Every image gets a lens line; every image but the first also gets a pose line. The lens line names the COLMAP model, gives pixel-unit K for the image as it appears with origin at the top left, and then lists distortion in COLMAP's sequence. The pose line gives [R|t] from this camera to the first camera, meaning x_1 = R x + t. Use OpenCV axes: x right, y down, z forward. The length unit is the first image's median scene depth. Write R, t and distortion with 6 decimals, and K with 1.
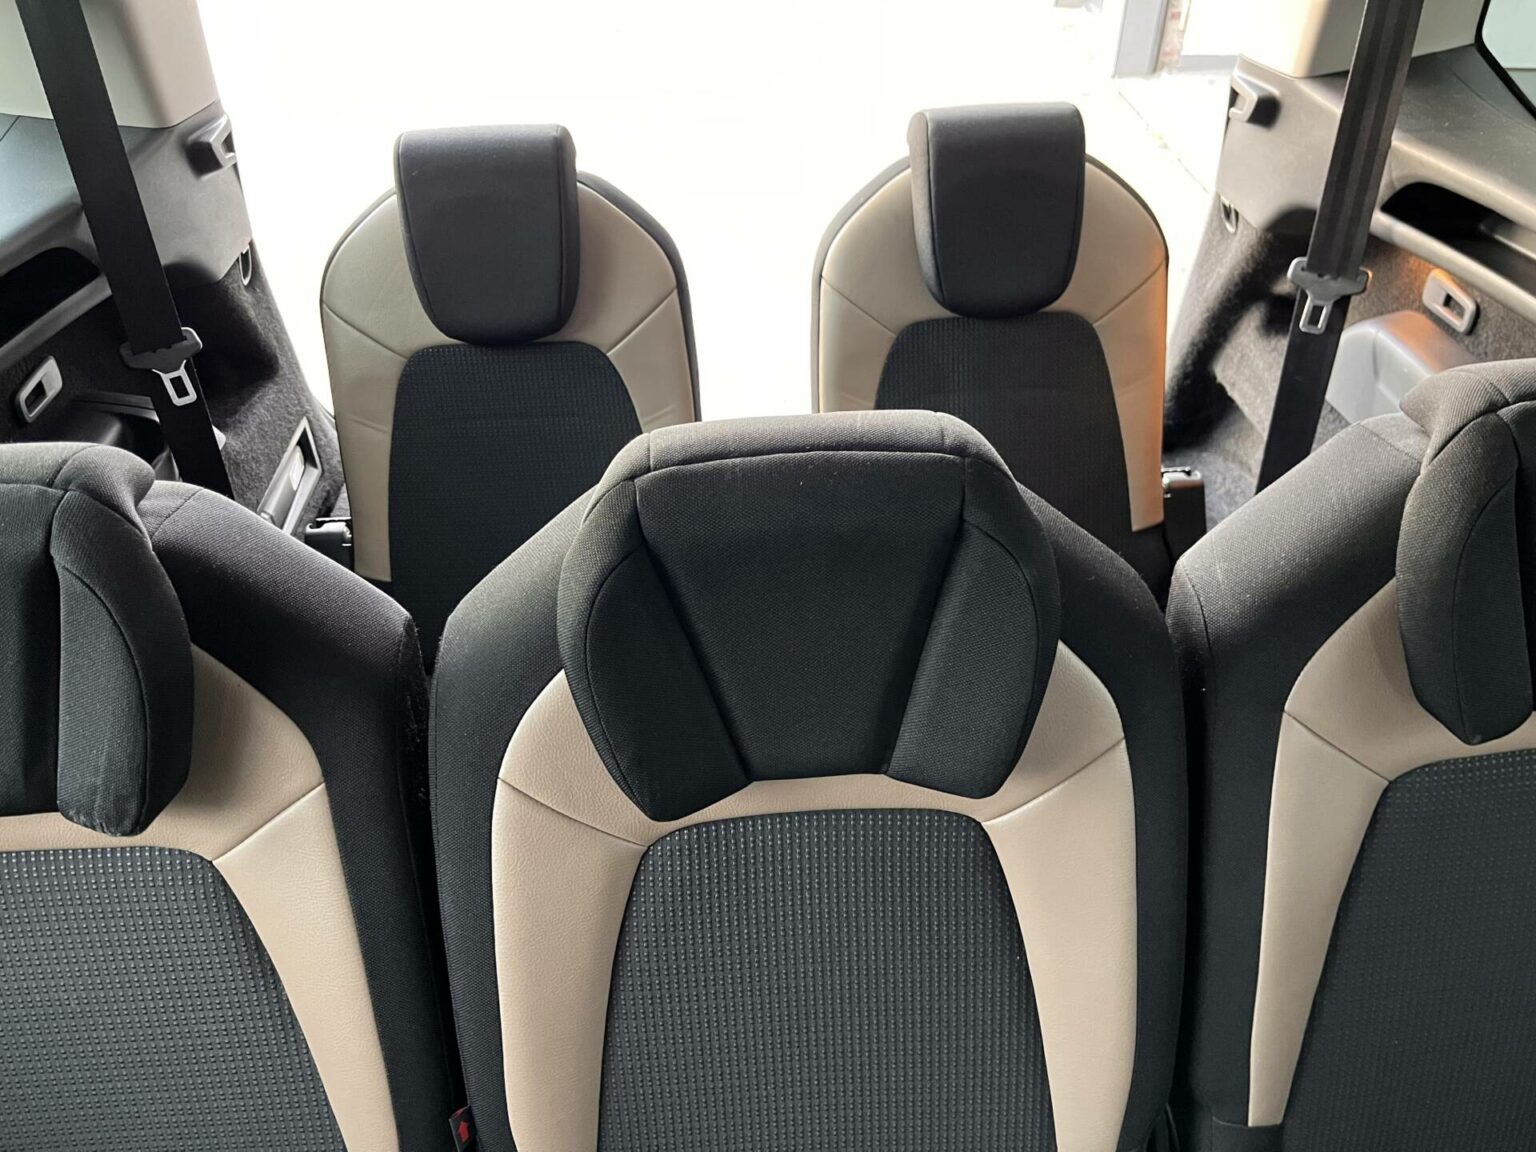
lens RADIAL K [[1206.8, 0, 768.0], [0, 1206.8, 576.0], [0, 0, 1]] dist [0.055477, -0.102599]
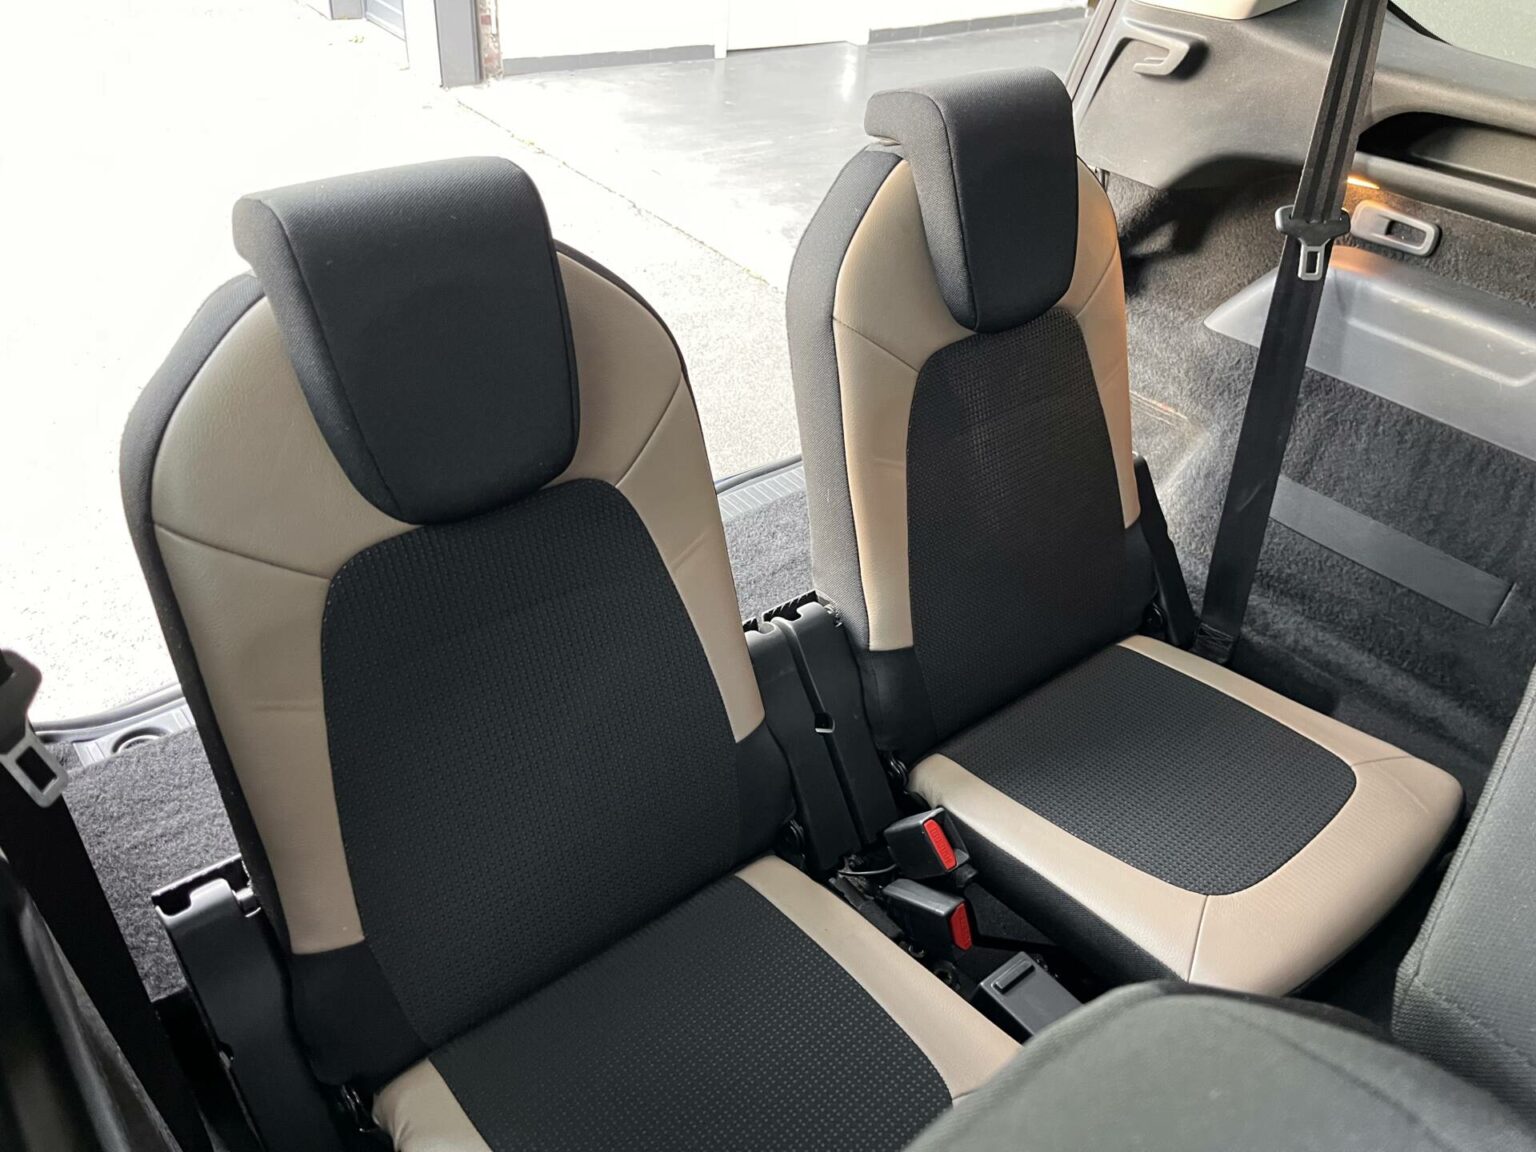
lens RADIAL K [[1206.8, 0, 768.0], [0, 1206.8, 576.0], [0, 0, 1]] dist [0.055477, -0.102599]
pose [[0.800995, -0.289693, 0.523913, -0.443681], [0.296968, 0.952135, 0.072449, -0.163002], [-0.519824, 0.097554, 0.848685, 0.398007]]
